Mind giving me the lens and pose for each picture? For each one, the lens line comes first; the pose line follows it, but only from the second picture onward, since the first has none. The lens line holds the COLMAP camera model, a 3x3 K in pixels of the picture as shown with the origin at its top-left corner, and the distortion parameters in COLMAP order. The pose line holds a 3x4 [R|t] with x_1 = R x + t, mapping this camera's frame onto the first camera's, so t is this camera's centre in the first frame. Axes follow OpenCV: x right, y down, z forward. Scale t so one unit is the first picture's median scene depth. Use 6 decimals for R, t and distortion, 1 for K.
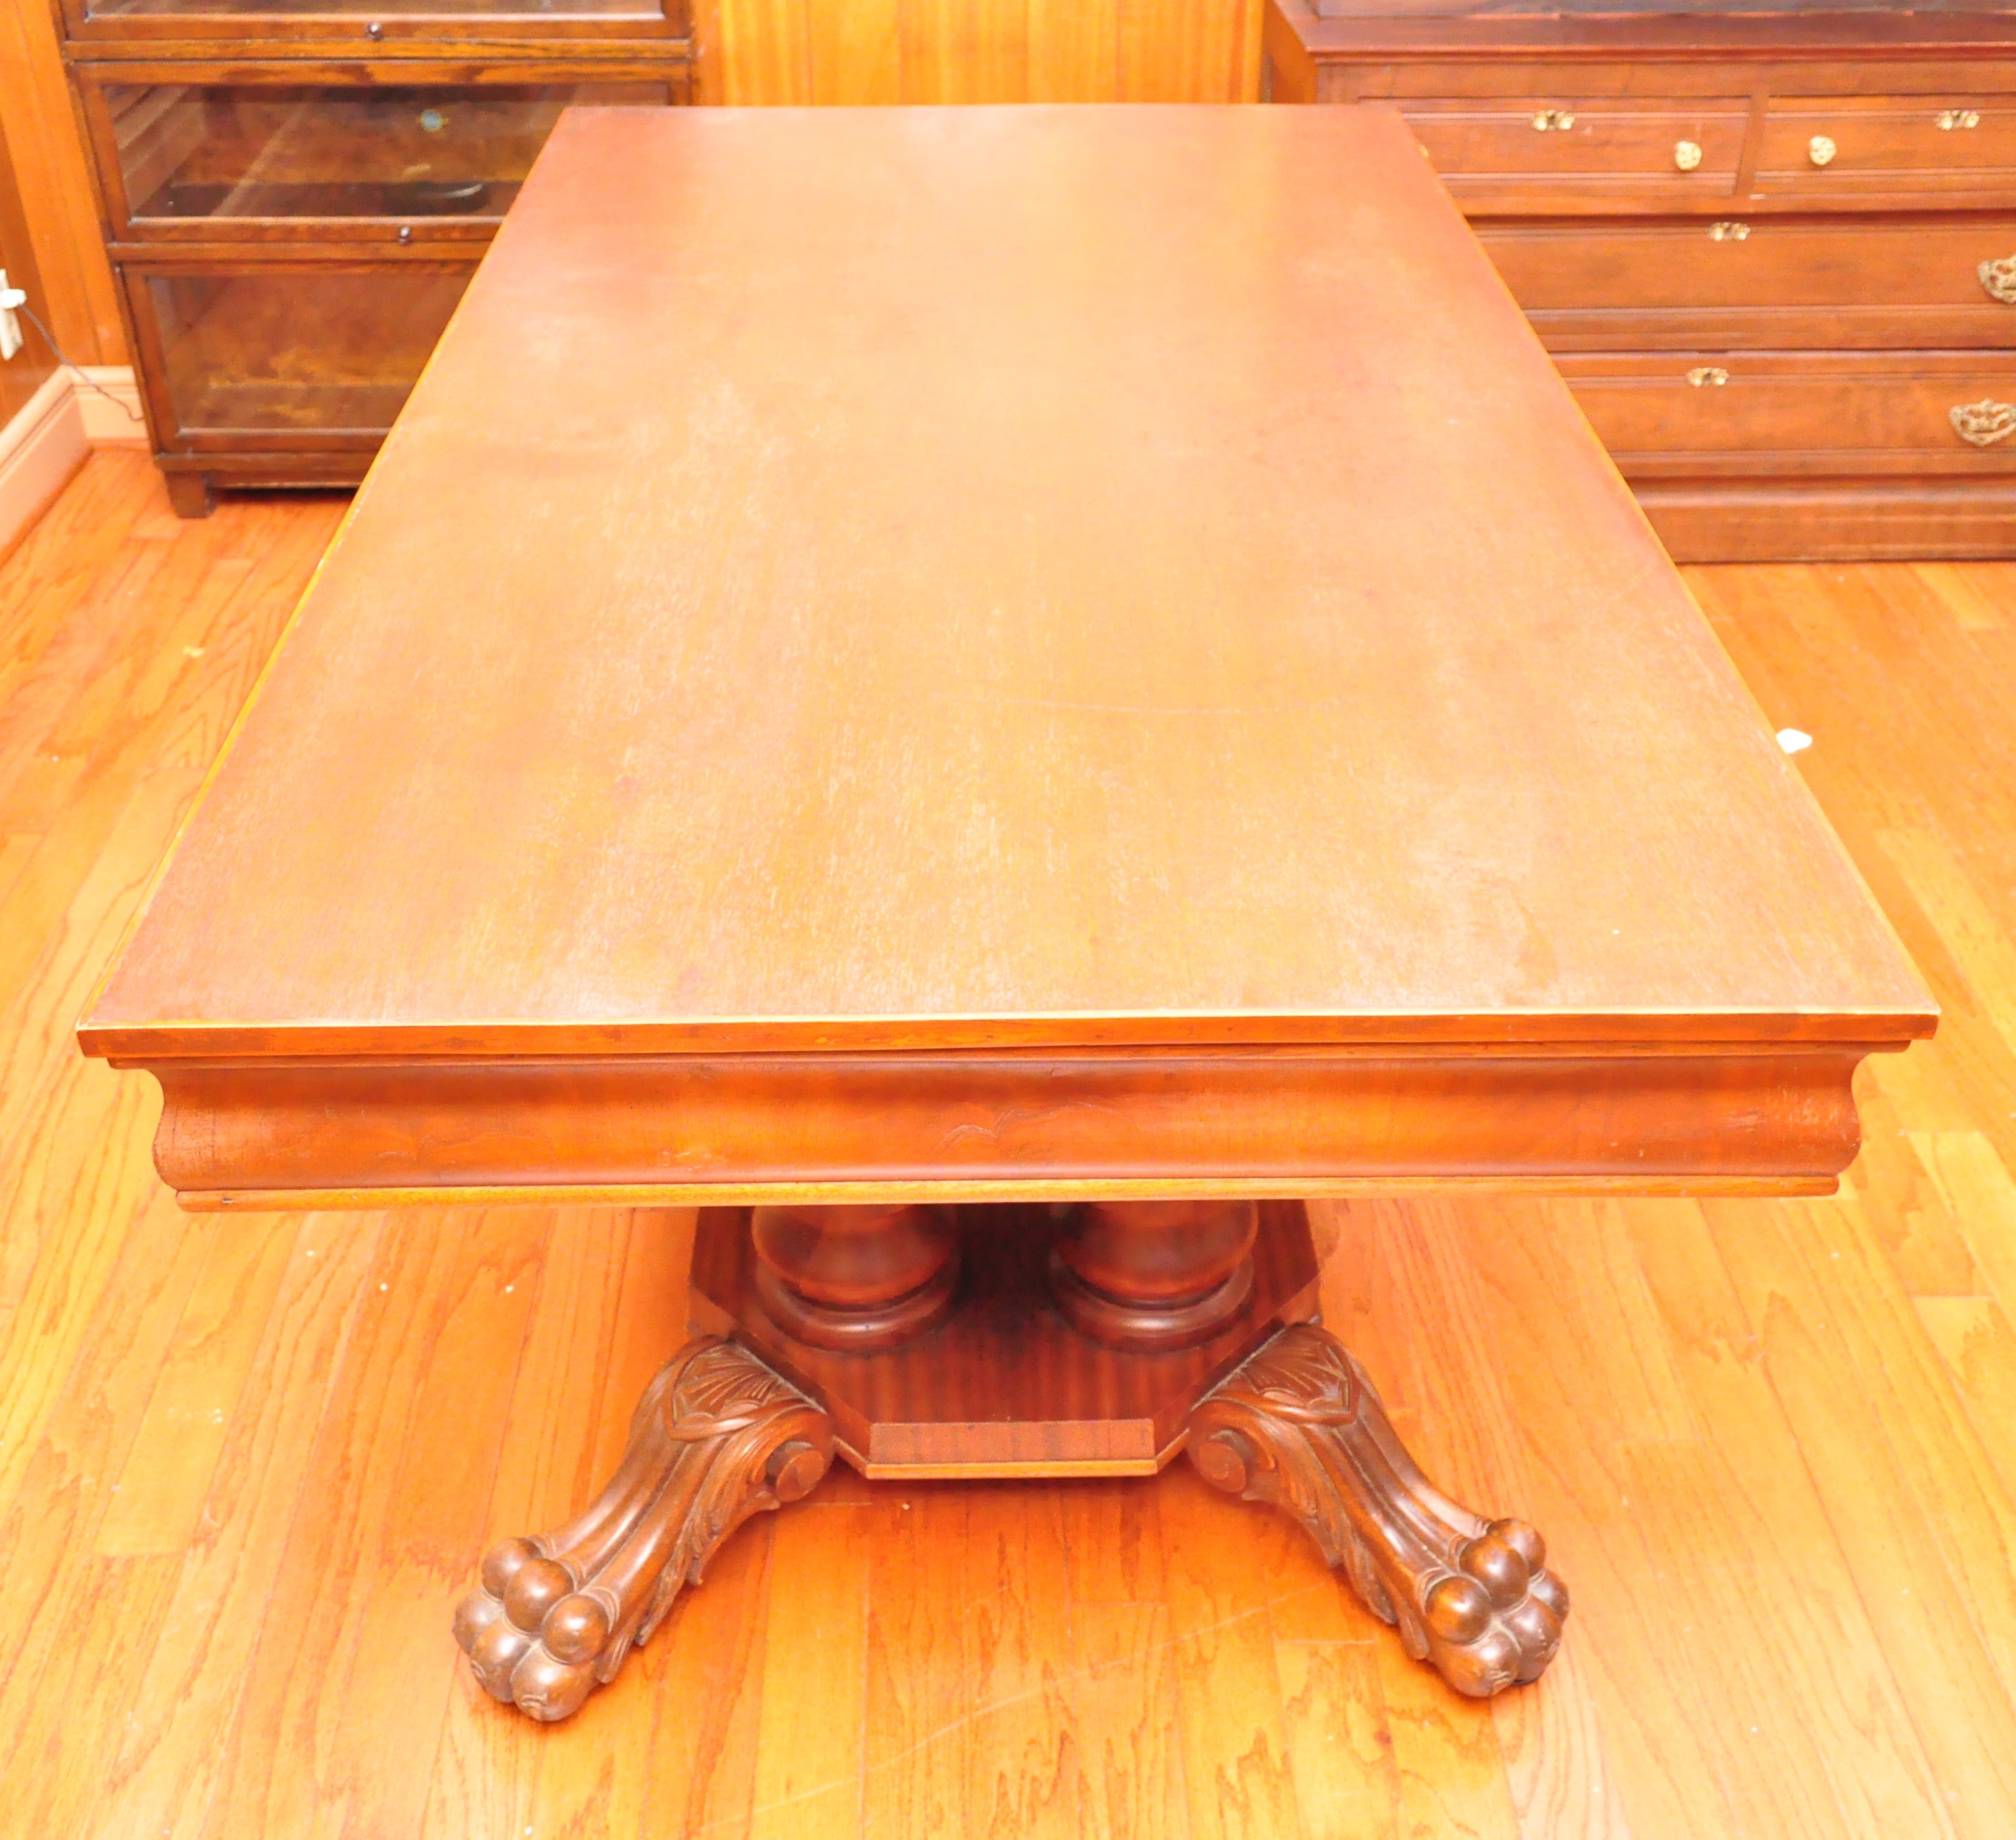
lens RADIAL K [[2293.6, 0, 994.1], [0, 2293.6, 920.8], [0, 0, 1]] dist [-0.011416, 0.000000]
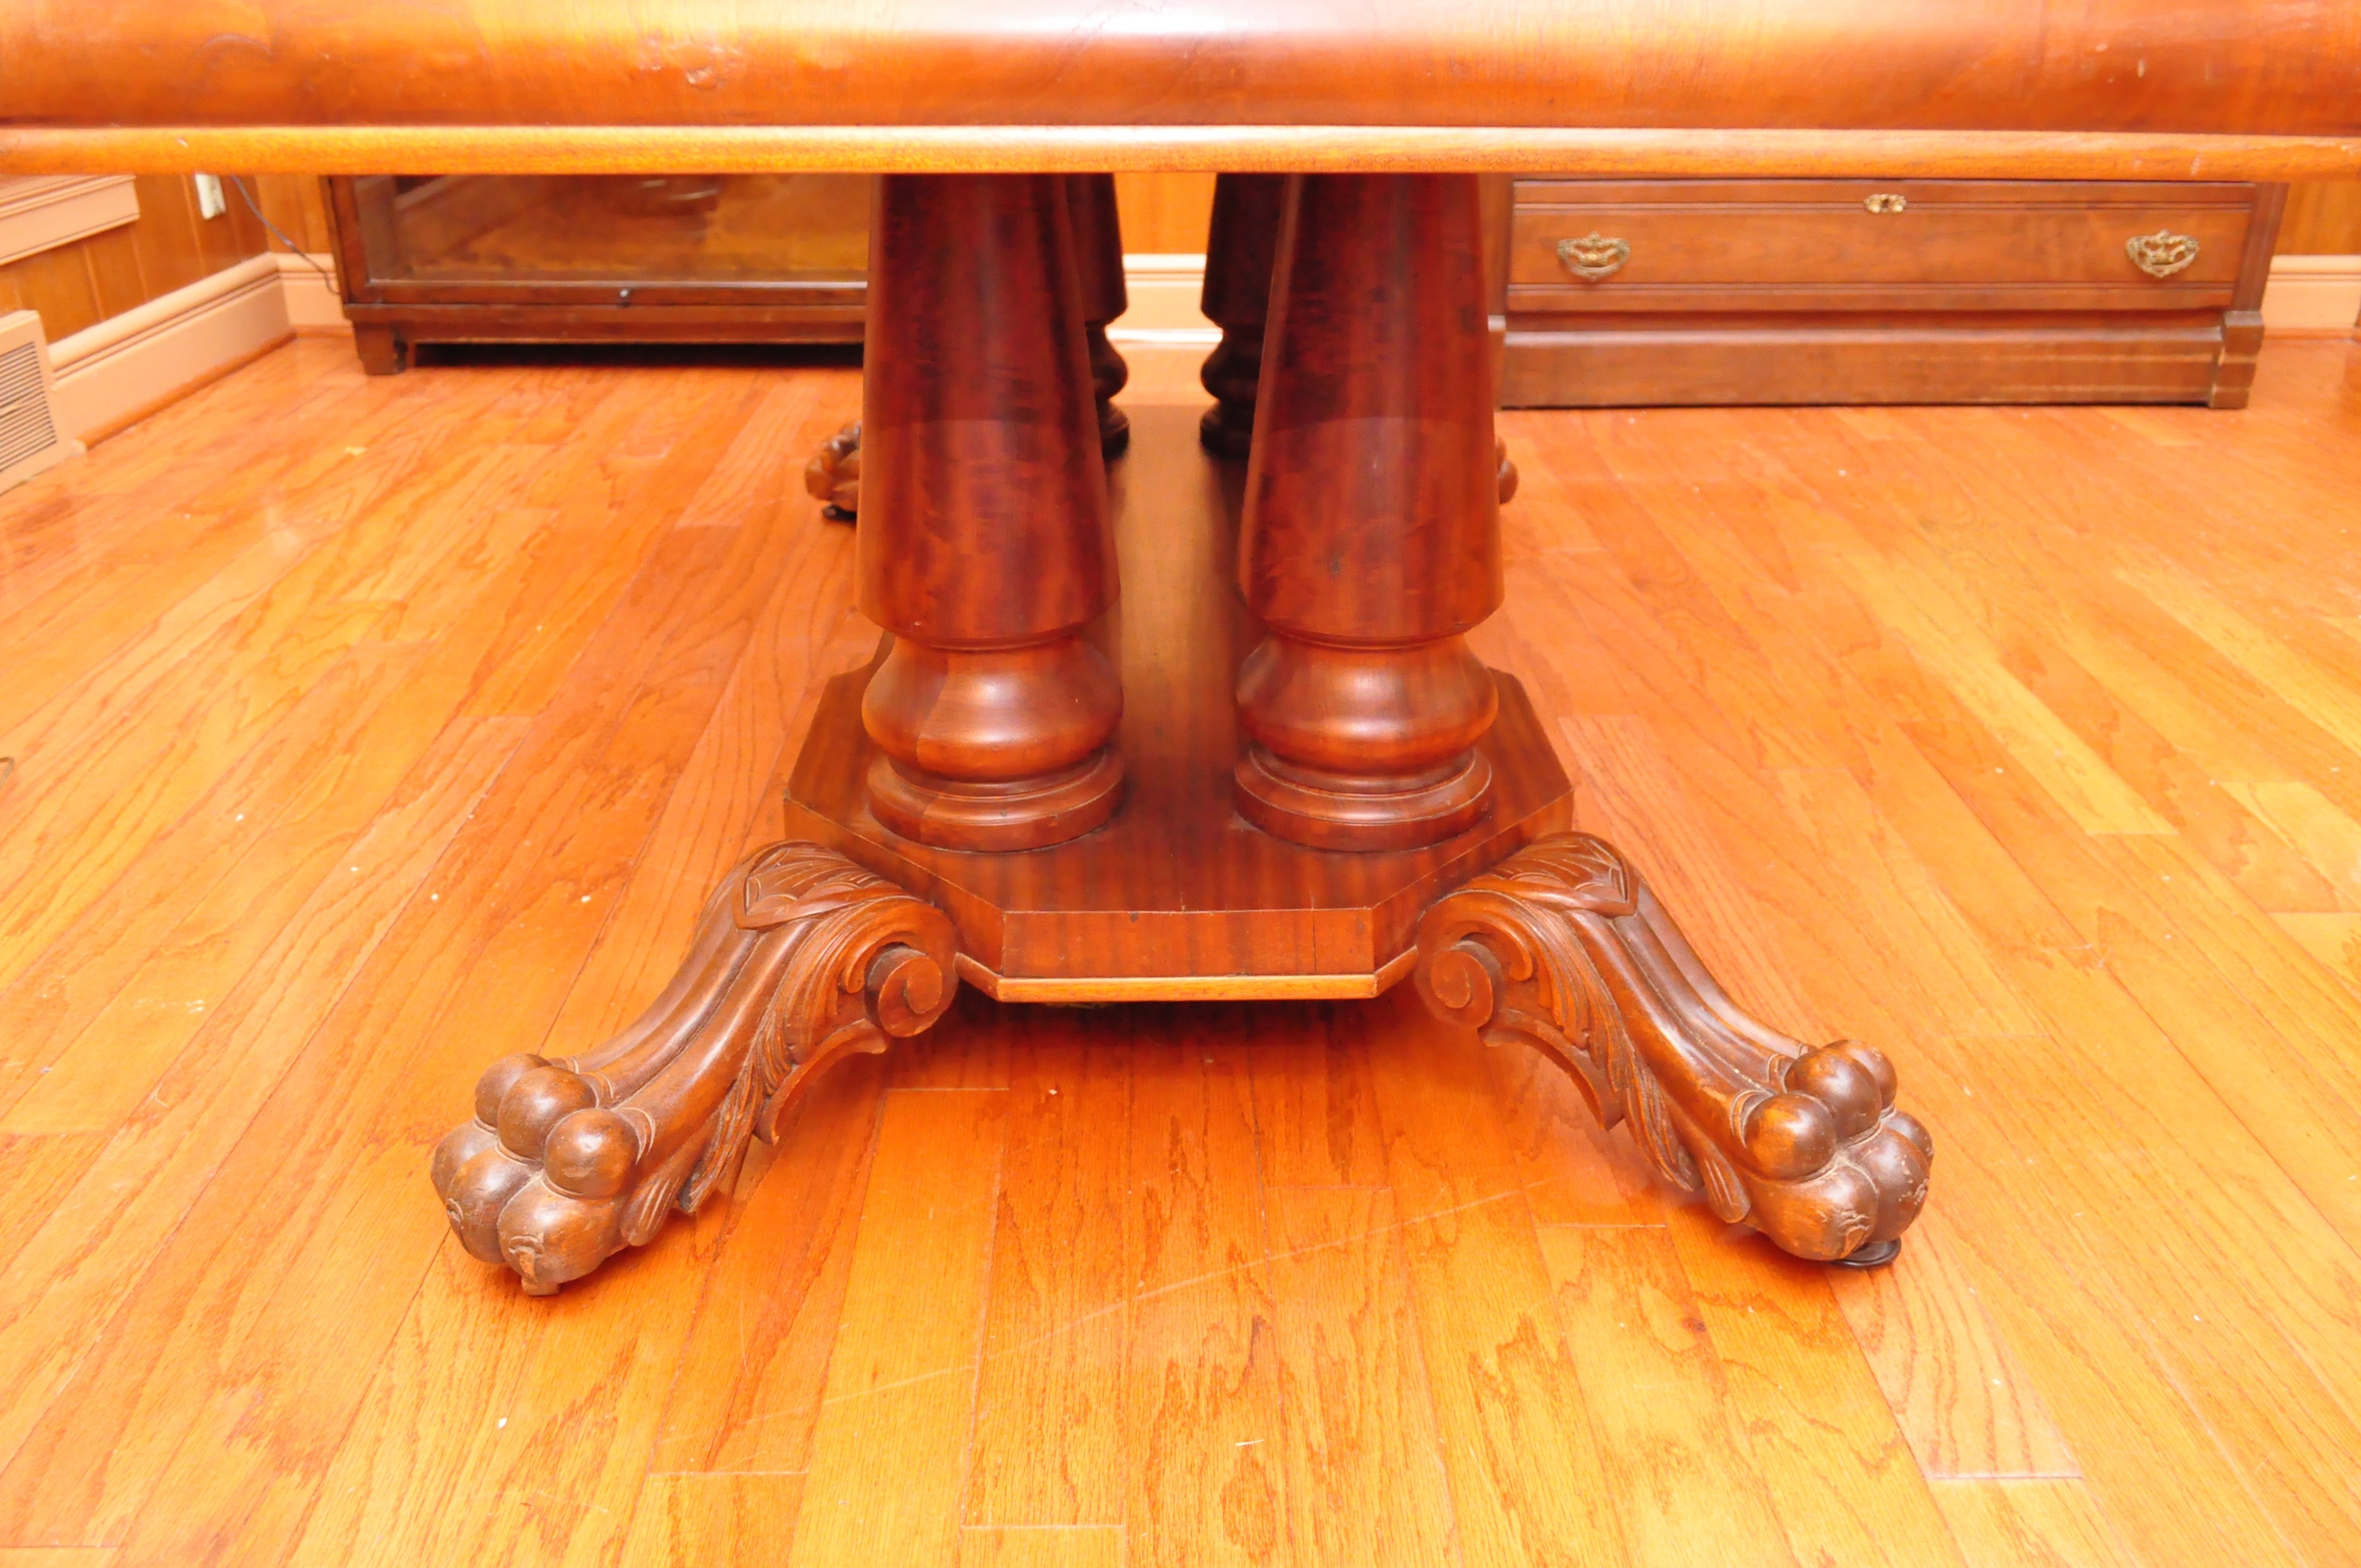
lens RADIAL K [[1974.5, 0, 1191.4], [0, 1974.5, 783.1], [0, 0, 1]] dist [-0.004411, -0.004943]
pose [[0.999980, 0.003475, 0.005280, 0.005165], [-0.002560, 0.986410, -0.164281, 0.275800], [-0.005779, 0.164265, 0.986399, 0.333002]]
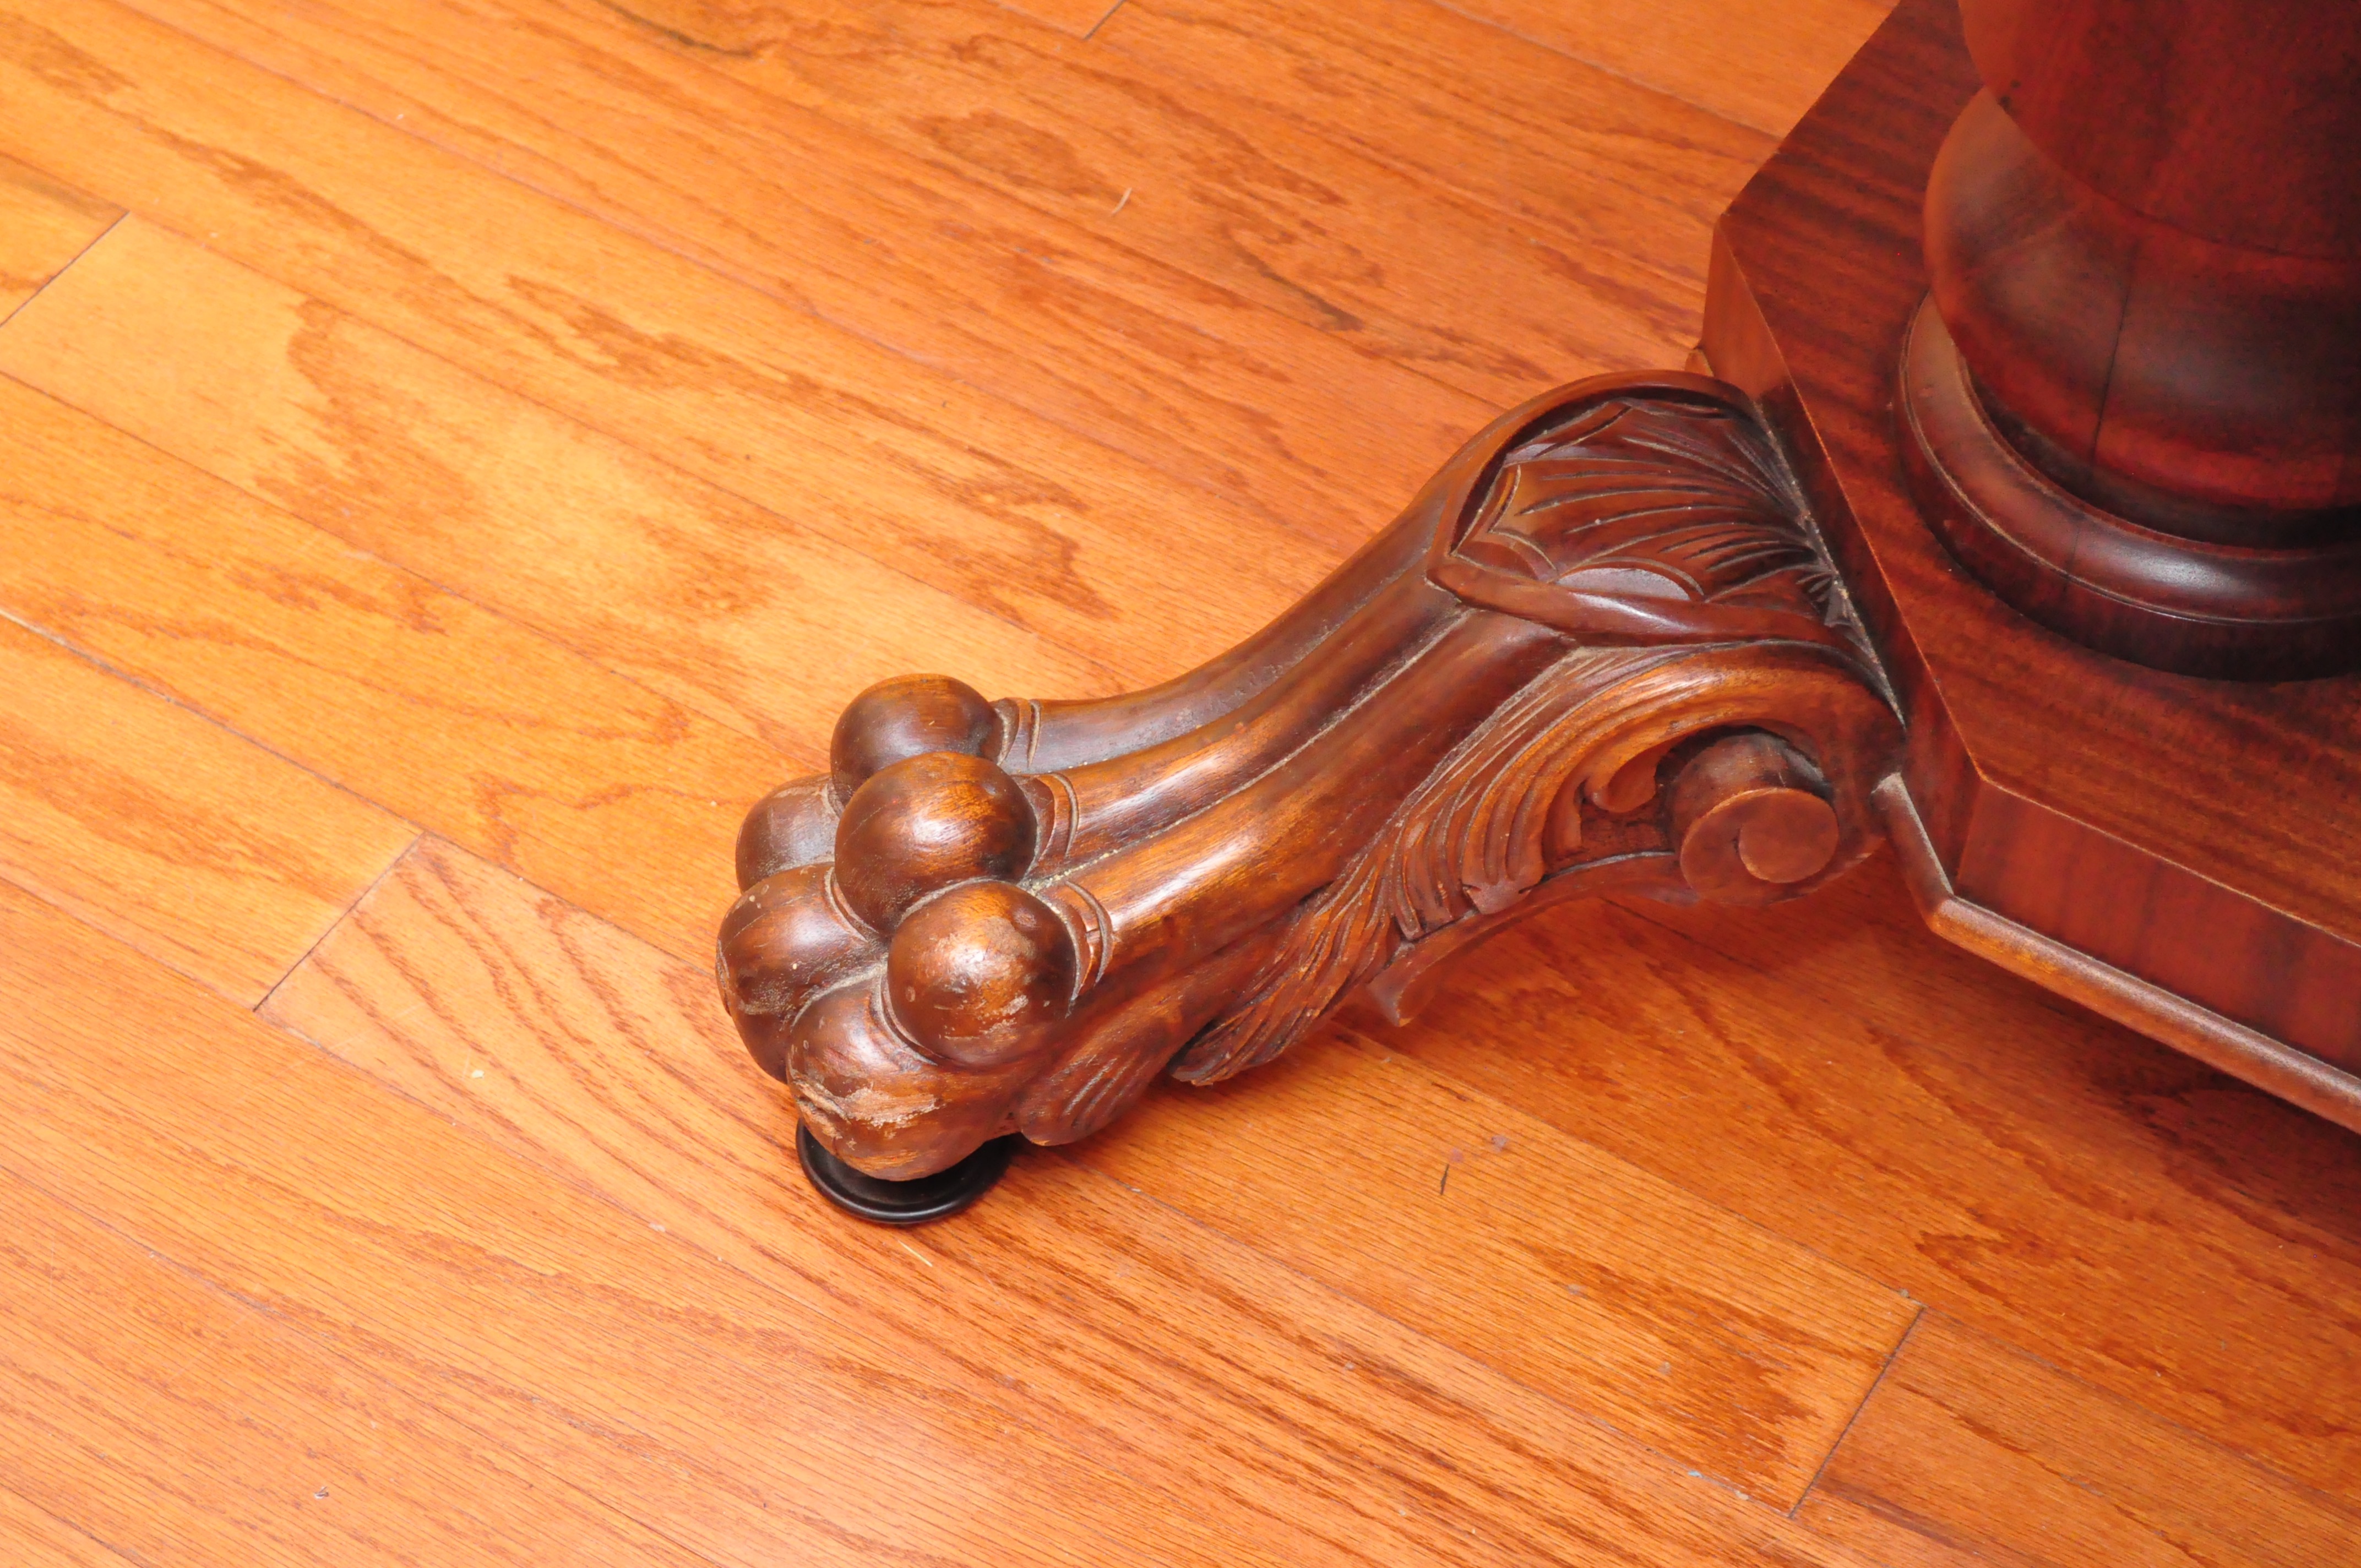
lens RADIAL K [[4810.3, 0, 1181.5], [0, 4810.3, 783.6], [0, 0, 1]] dist [-0.017941, 0.000000]
pose [[-0.549283, 0.633942, -0.544432, 0.563626], [-0.466409, 0.308008, 0.829213, -0.332347], [0.693362, 0.709401, 0.126493, 0.880091]]
